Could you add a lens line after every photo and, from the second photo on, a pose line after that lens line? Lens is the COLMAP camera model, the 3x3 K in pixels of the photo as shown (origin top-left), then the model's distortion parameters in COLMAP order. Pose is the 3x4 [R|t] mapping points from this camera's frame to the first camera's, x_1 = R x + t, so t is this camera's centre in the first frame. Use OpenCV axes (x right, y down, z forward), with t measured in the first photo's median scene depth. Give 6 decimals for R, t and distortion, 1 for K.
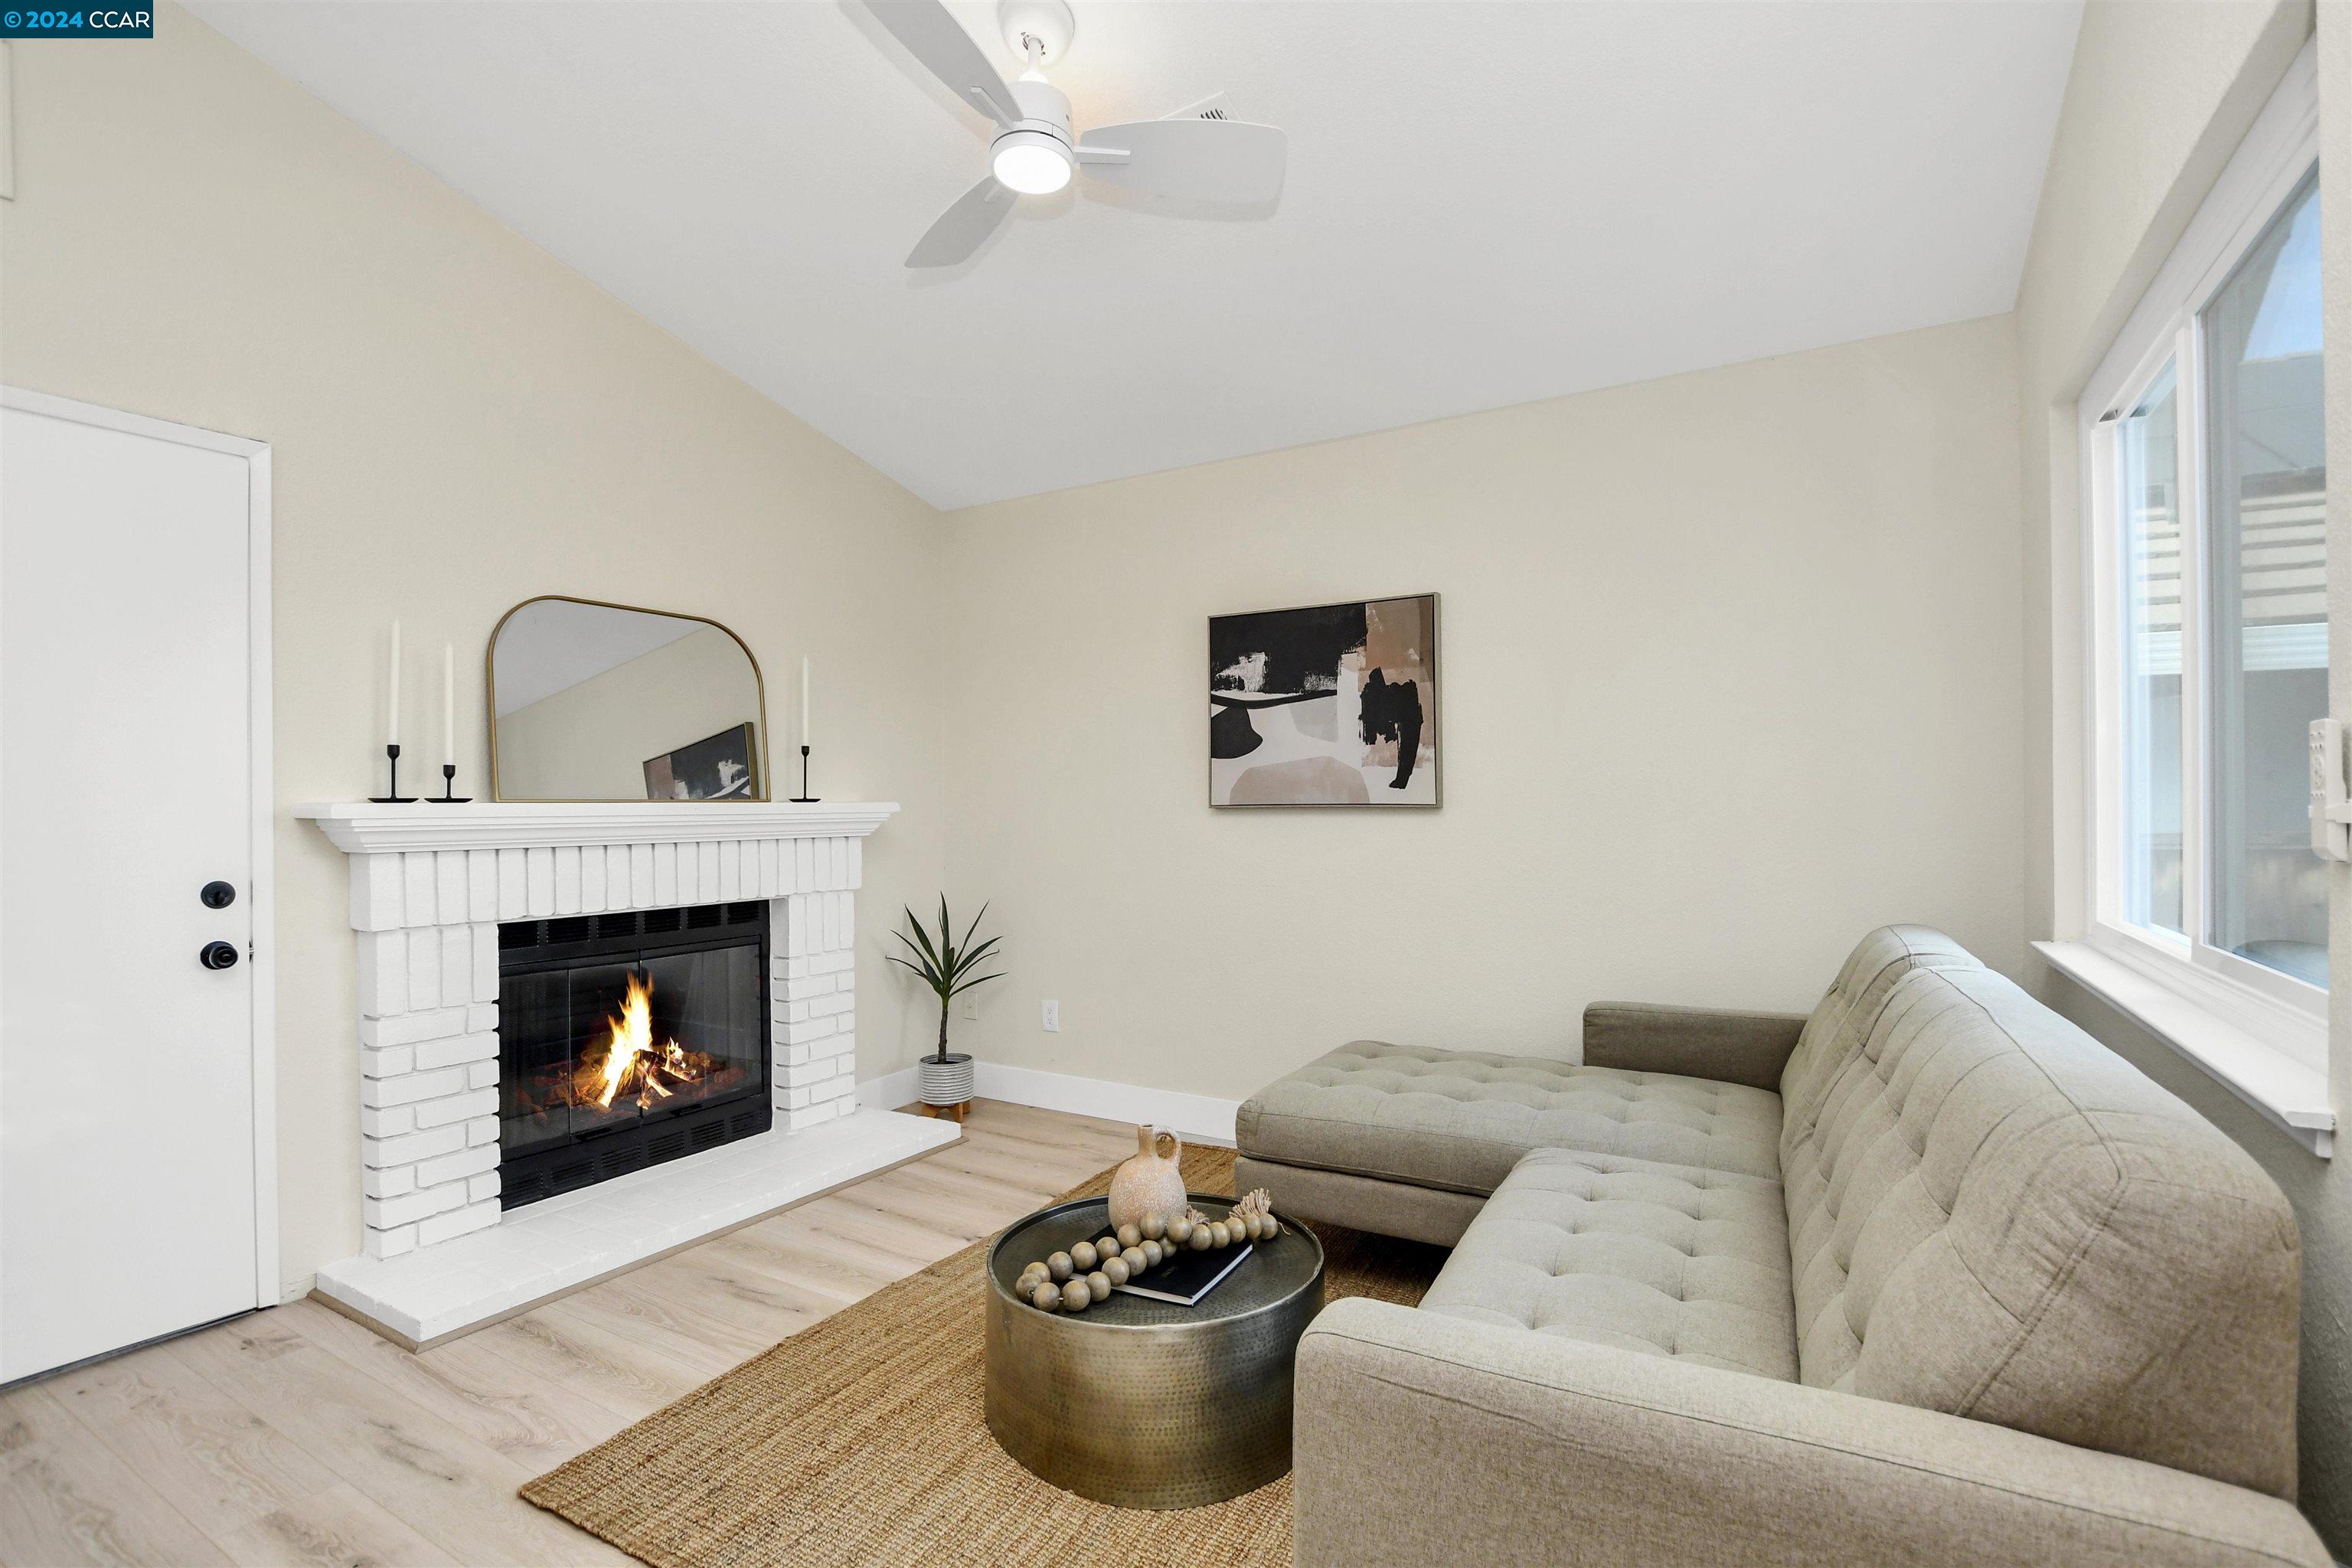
lens RADIAL K [[1100.6, 0, 1171.7], [0, 1100.6, 810.7], [0, 0, 1]] dist [-0.024708, 0.001303]
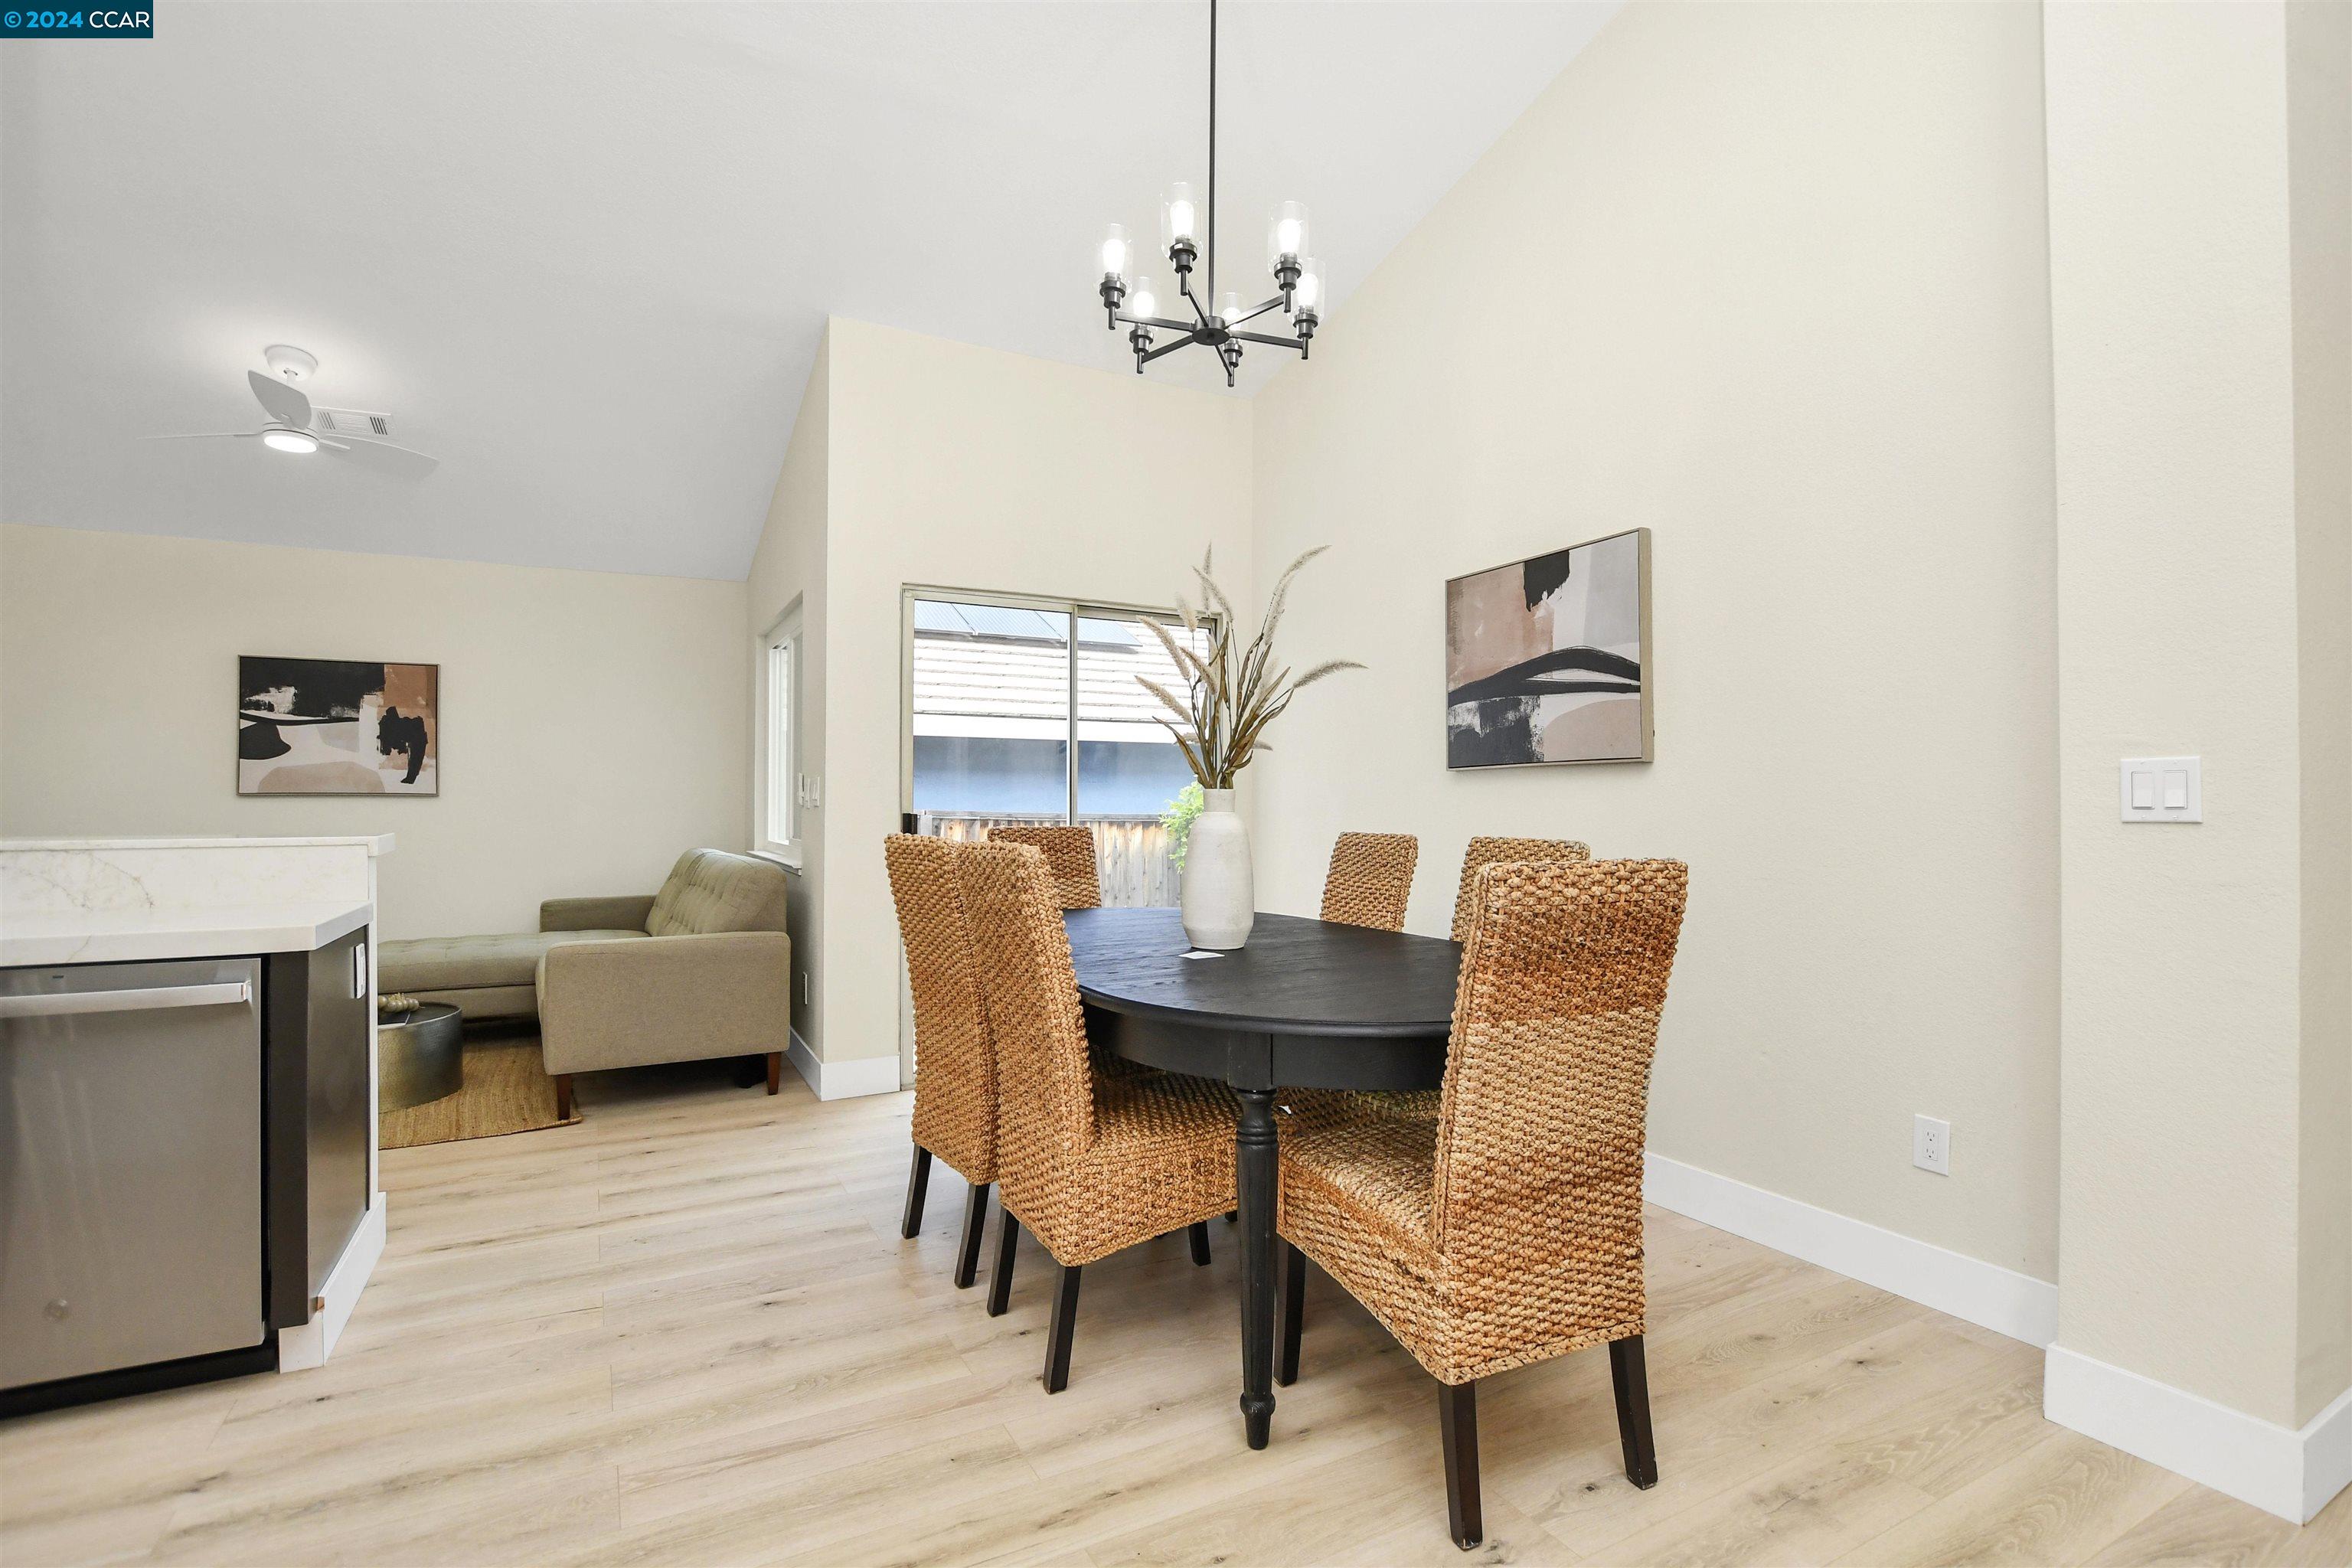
lens RADIAL K [[1083.2, 0, 1175.7], [0, 1083.2, 792.4], [0, 0, 1]] dist [-0.028040, 0.001179]
pose [[0.507638, 0.010518, 0.861506, -0.529319], [0.003661, 0.999890, -0.014366, 0.017763], [-0.861563, 0.010447, 0.507543, -0.698565]]
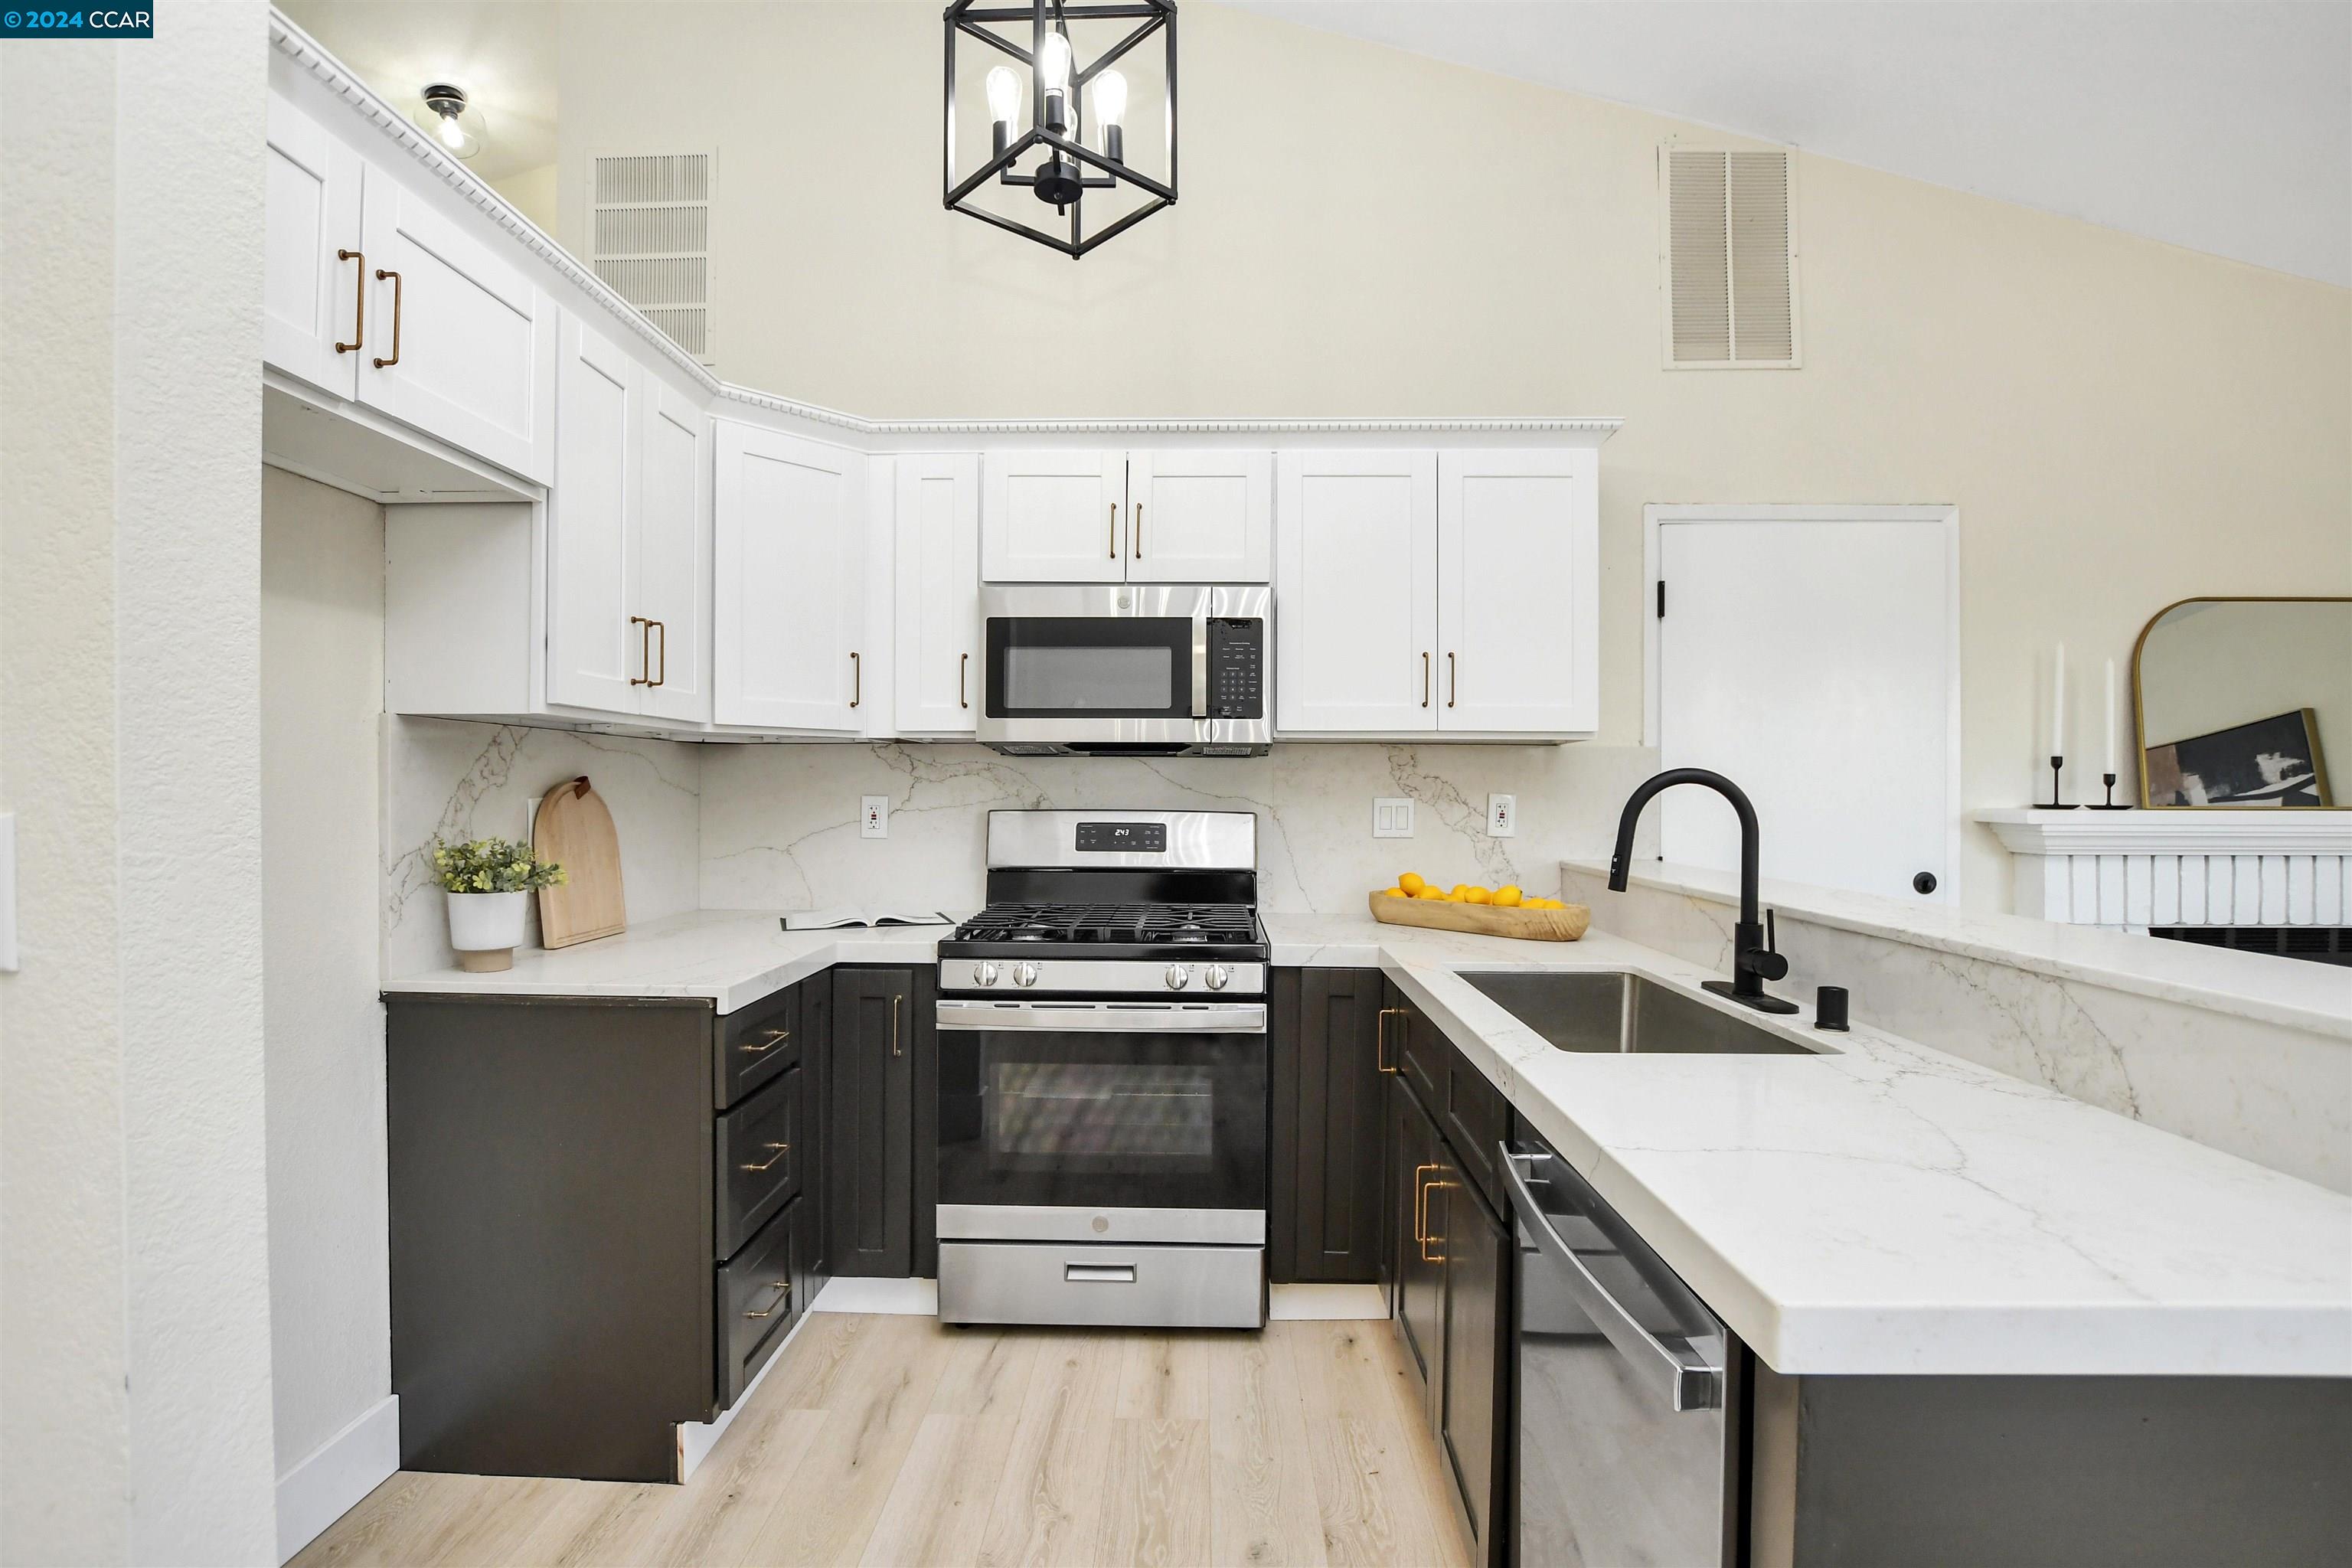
lens RADIAL K [[1083.2, 0, 1175.7], [0, 1083.2, 792.4], [0, 0, 1]] dist [-0.028040, 0.001179]
pose [[0.500308, 0.011584, -0.865770, -0.170267], [-0.011142, 0.999914, 0.006941, -0.015960], [0.865776, 0.006174, 0.500394, -0.225700]]
